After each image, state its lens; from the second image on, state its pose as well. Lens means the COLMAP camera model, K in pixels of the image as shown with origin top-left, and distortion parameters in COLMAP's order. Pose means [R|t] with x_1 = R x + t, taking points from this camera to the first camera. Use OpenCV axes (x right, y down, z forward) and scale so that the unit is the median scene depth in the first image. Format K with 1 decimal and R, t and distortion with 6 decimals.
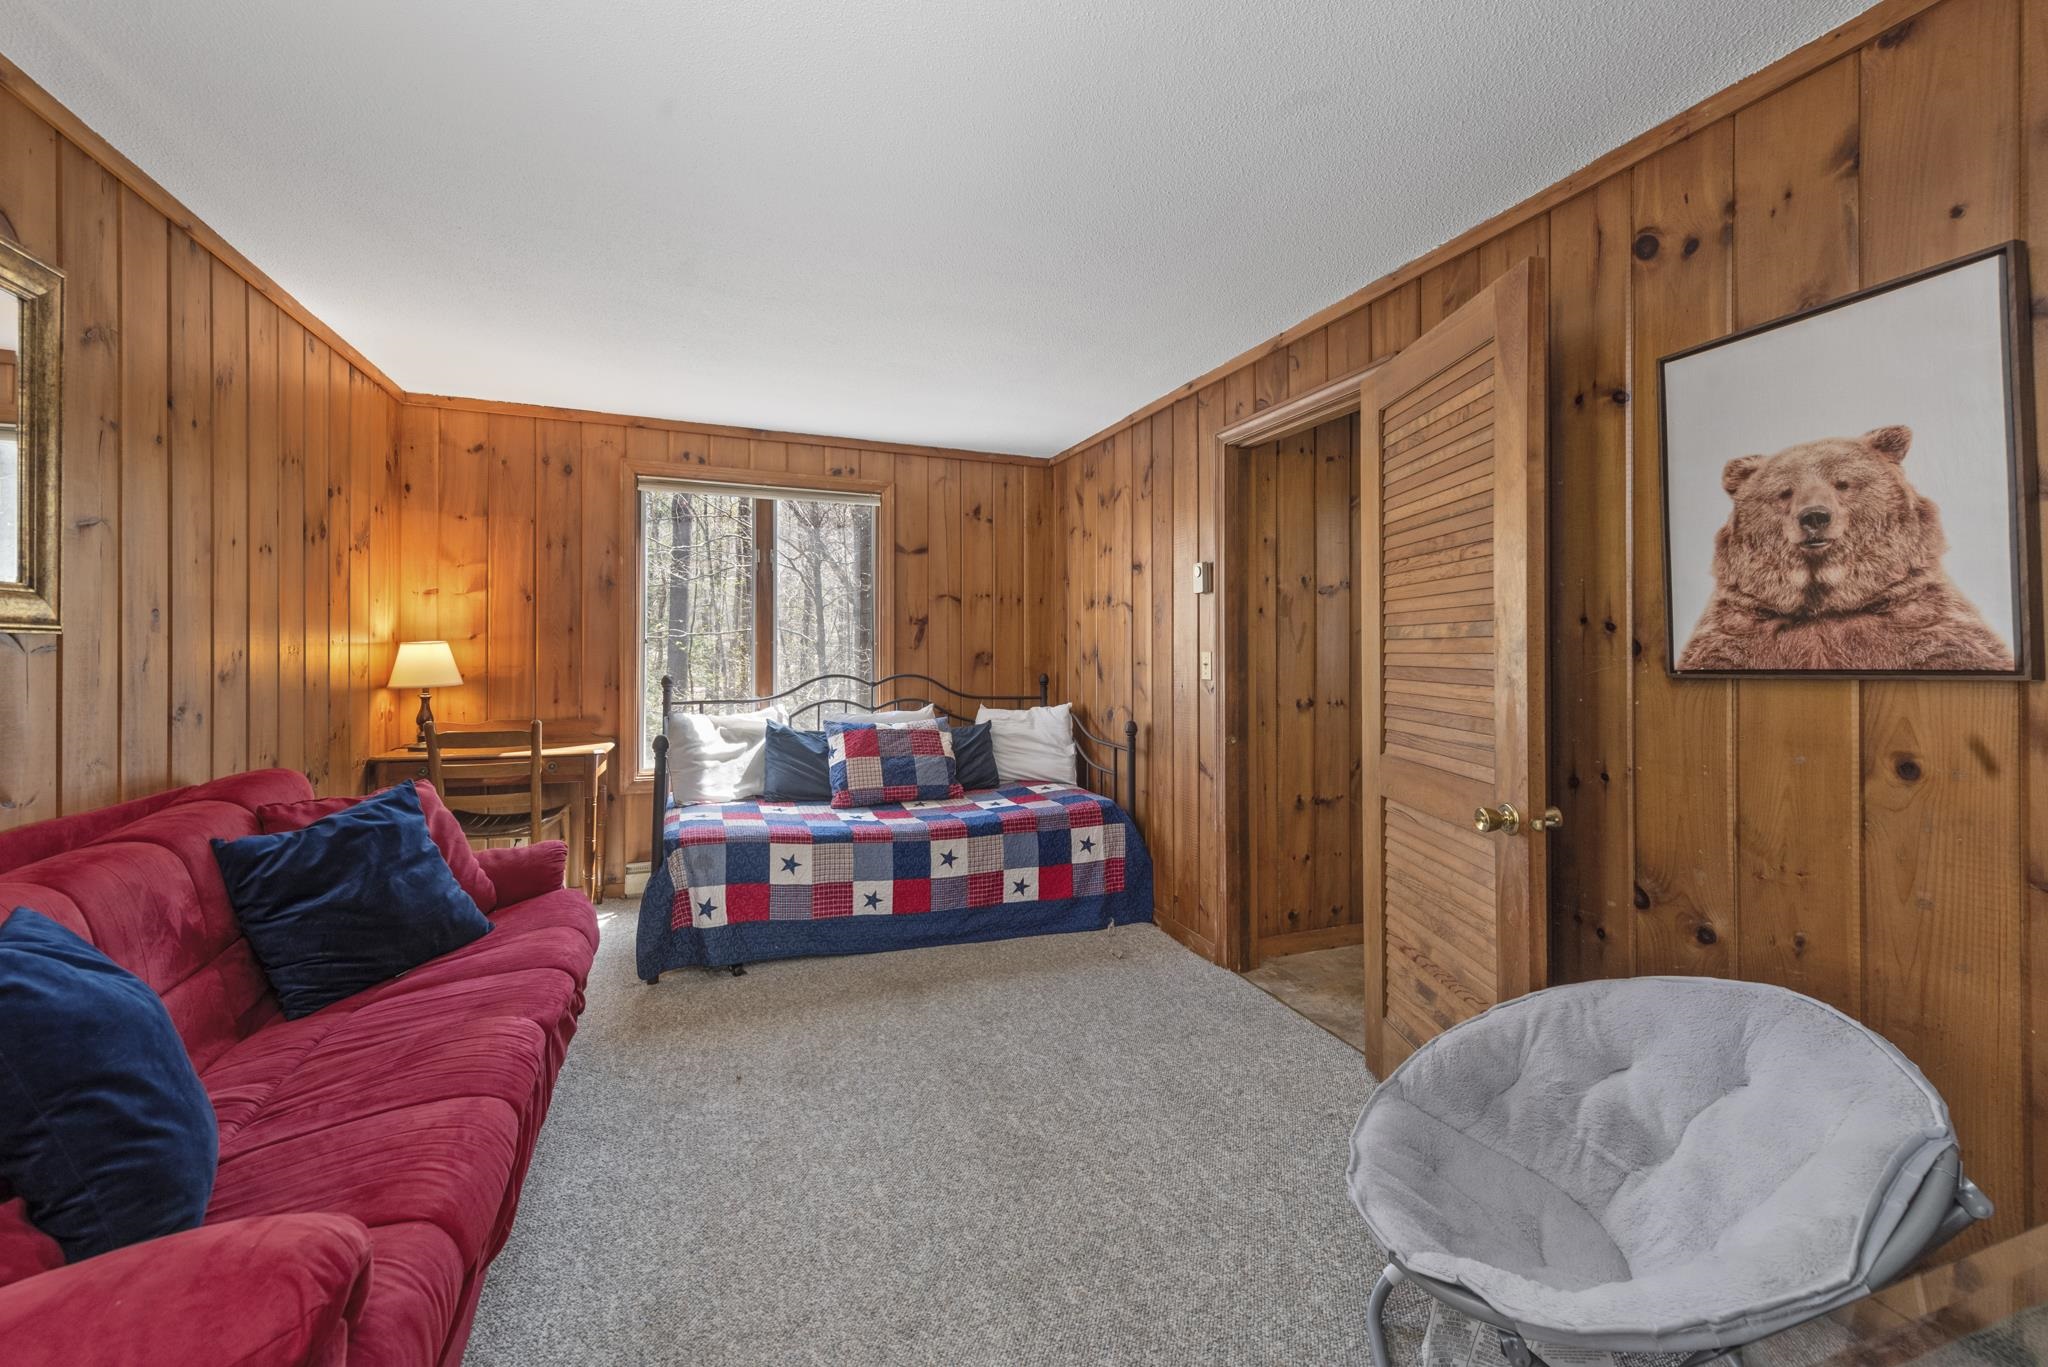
lens RADIAL K [[808.0, 0, 1024.2], [0, 808.0, 671.1], [0, 0, 1]] dist [0.001826, 0.000247]
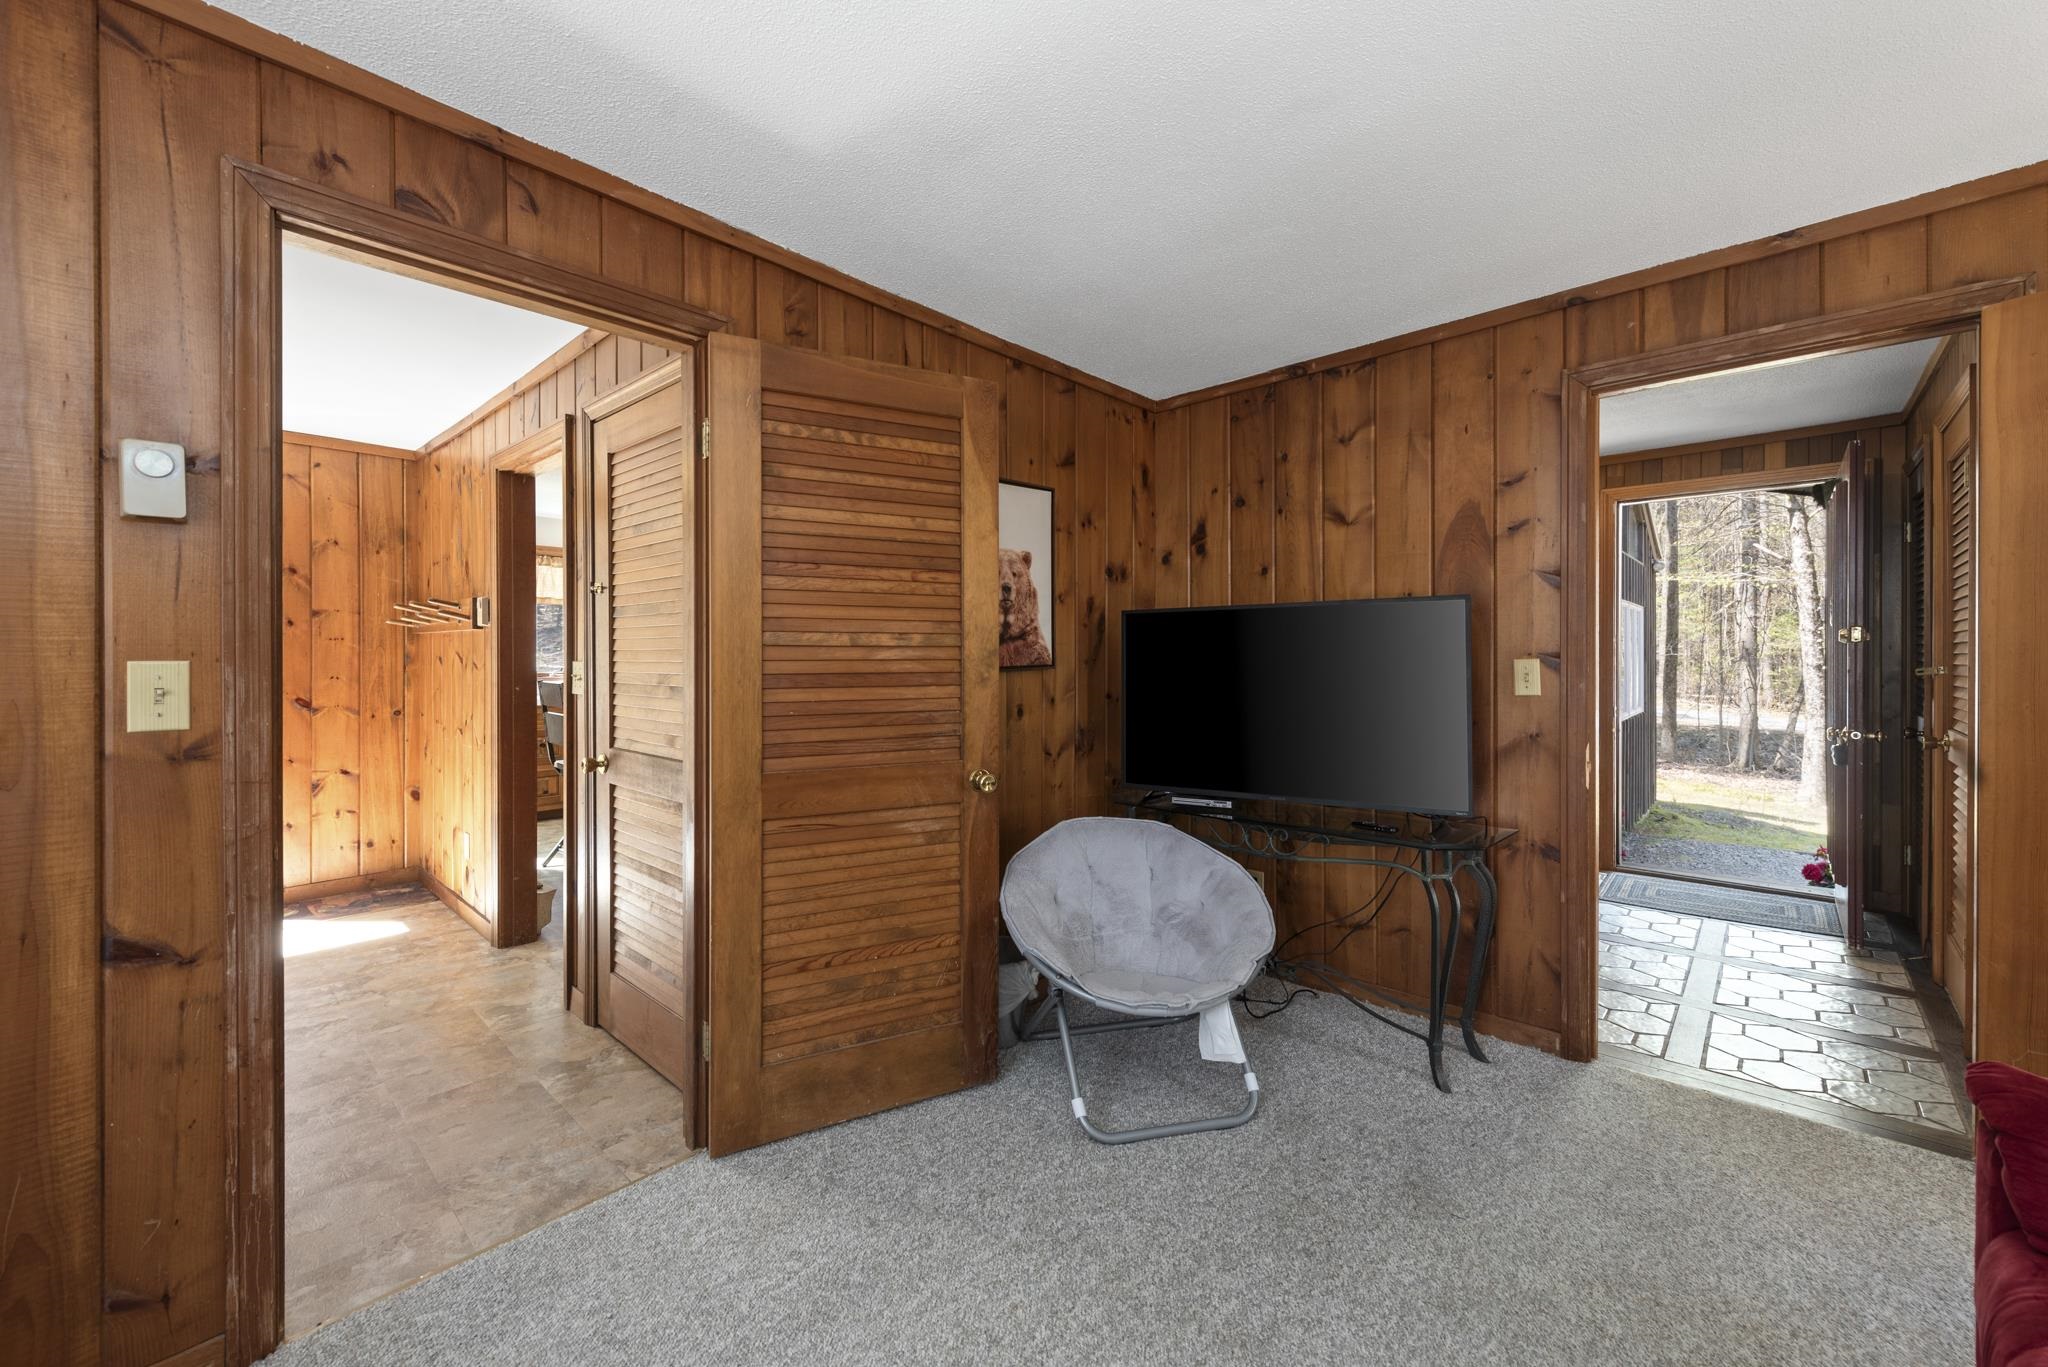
lens RADIAL K [[808.0, 0, 1024.2], [0, 808.0, 671.1], [0, 0, 1]] dist [0.001826, 0.000247]
pose [[-0.432662, -0.015092, 0.901430, -0.797984], [0.027056, 0.999192, 0.029715, -0.048428], [-0.901150, 0.037246, -0.431904, 1.830878]]
